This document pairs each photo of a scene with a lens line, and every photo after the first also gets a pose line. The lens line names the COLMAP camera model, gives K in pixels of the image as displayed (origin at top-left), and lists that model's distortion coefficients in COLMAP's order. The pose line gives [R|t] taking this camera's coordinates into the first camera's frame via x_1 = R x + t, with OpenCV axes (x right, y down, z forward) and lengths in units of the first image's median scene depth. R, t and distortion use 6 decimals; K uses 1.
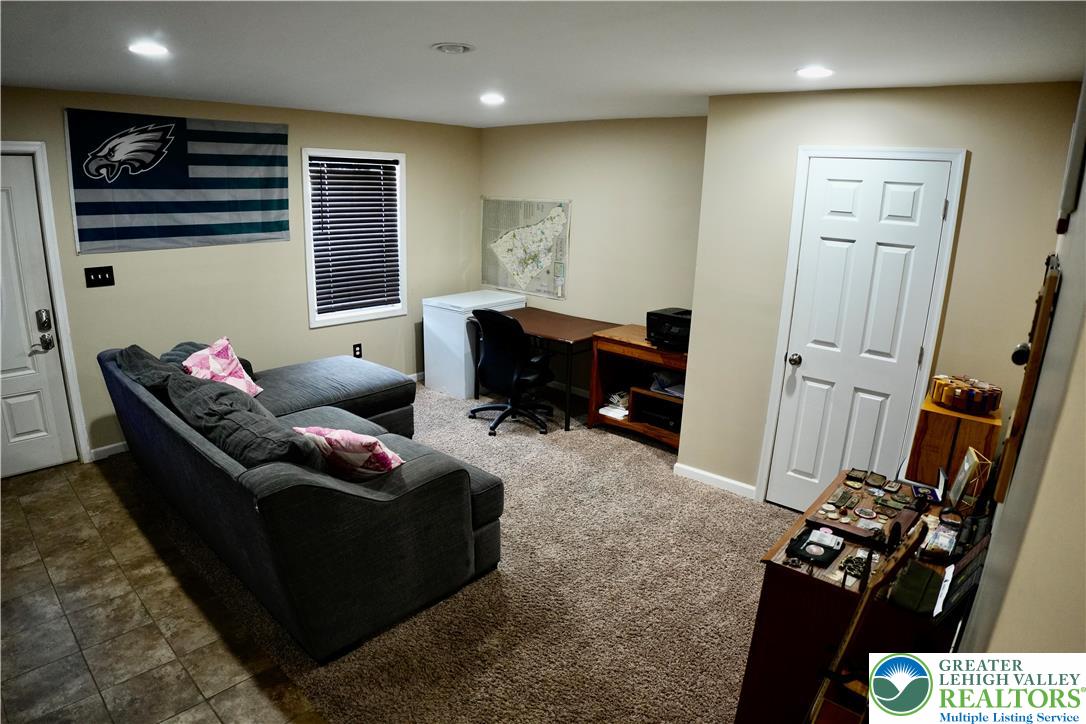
lens RADIAL K [[626.7, 0, 535.4], [0, 626.7, 362.3], [0, 0, 1]] dist [-0.144184, 0.034037]
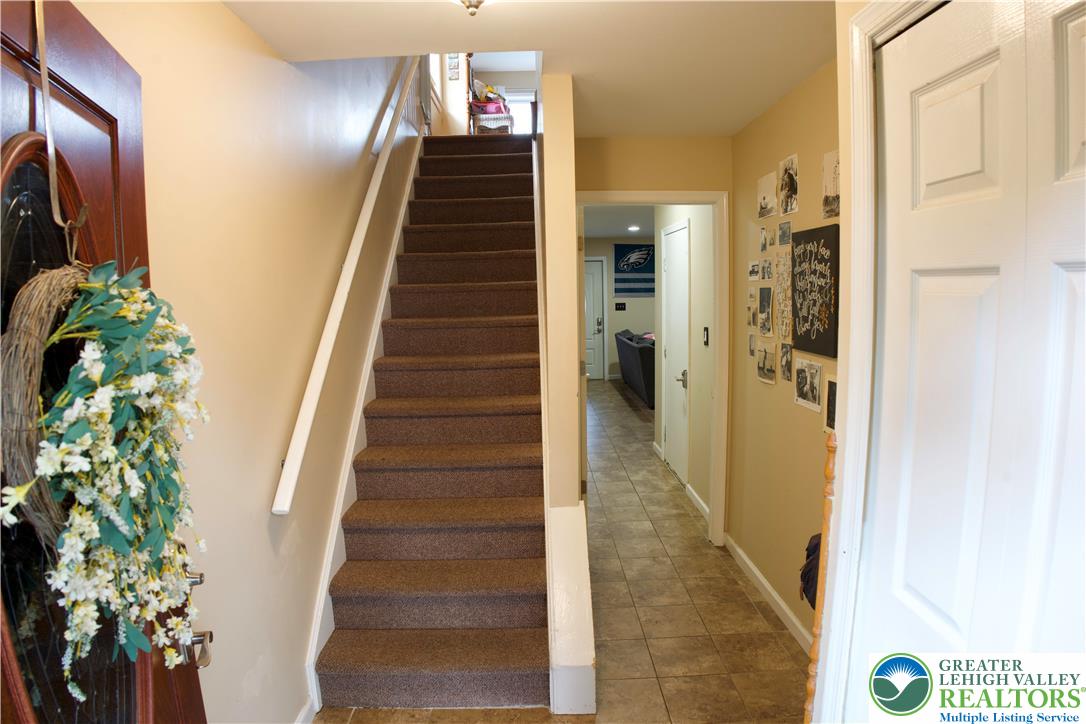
lens RADIAL K [[626.7, 0, 535.4], [0, 626.7, 362.3], [0, 0, 1]] dist [-0.144184, 0.034037]
pose [[0.676856, 0.040354, -0.735009, 1.070662], [-0.152194, 0.984594, -0.086095, 0.402859], [0.720211, 0.170138, 0.672570, -1.124679]]
